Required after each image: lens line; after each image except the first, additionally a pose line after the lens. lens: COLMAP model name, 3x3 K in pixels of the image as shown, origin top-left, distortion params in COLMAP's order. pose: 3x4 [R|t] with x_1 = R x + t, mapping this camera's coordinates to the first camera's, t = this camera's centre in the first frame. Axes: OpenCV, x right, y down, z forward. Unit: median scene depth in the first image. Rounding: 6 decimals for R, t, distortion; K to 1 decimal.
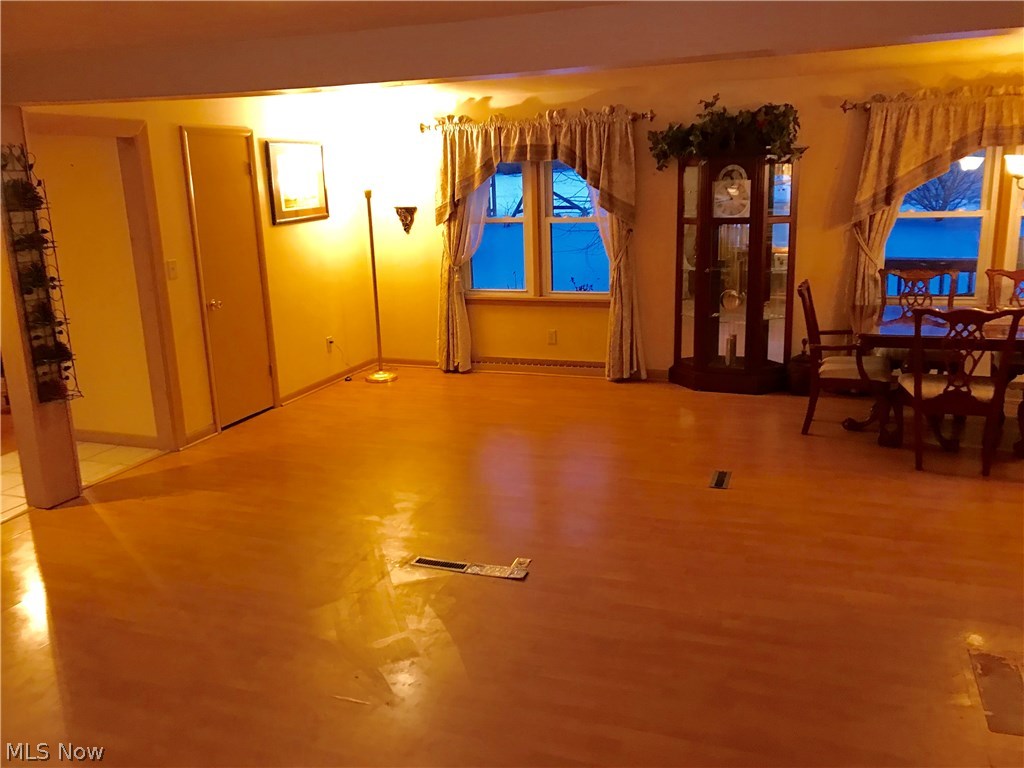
lens RADIAL K [[837.1, 0, 523.0], [0, 837.1, 376.7], [0, 0, 1]] dist [0.060277, -0.083527]
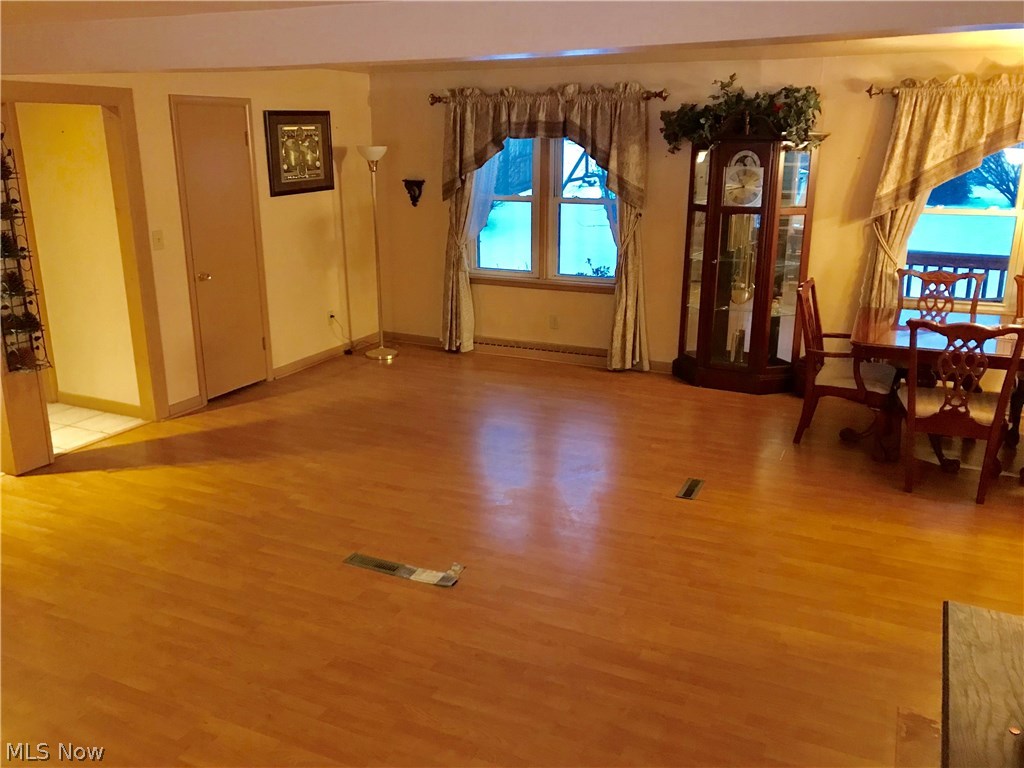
lens RADIAL K [[838.2, 0, 513.9], [0, 838.2, 376.8], [0, 0, 1]] dist [0.064327, -0.082468]
pose [[0.995390, 0.053676, -0.079480, 0.082917], [-0.050429, 0.997831, 0.042303, -0.027362], [0.081578, -0.038100, 0.995938, 0.030781]]
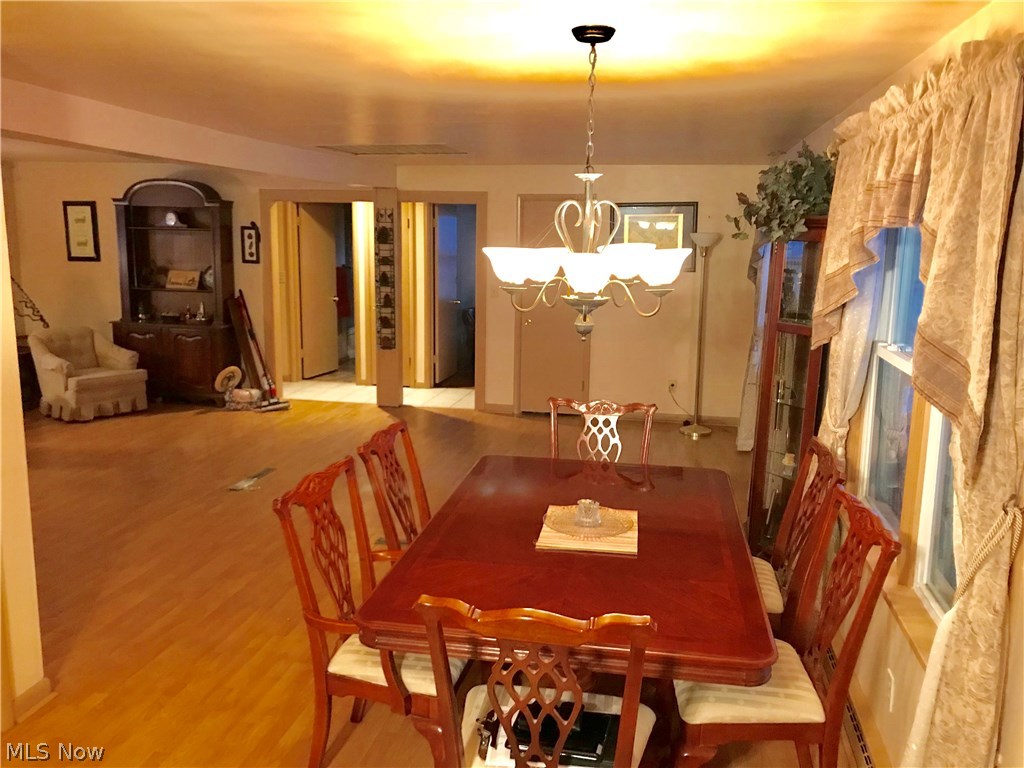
lens RADIAL K [[838.2, 0, 513.9], [0, 838.2, 376.8], [0, 0, 1]] dist [0.064327, -0.082468]
pose [[0.146456, 0.203907, -0.967973, 0.947057], [-0.254376, 0.953382, 0.162346, -0.210453], [0.955952, 0.222453, 0.191498, 0.713694]]
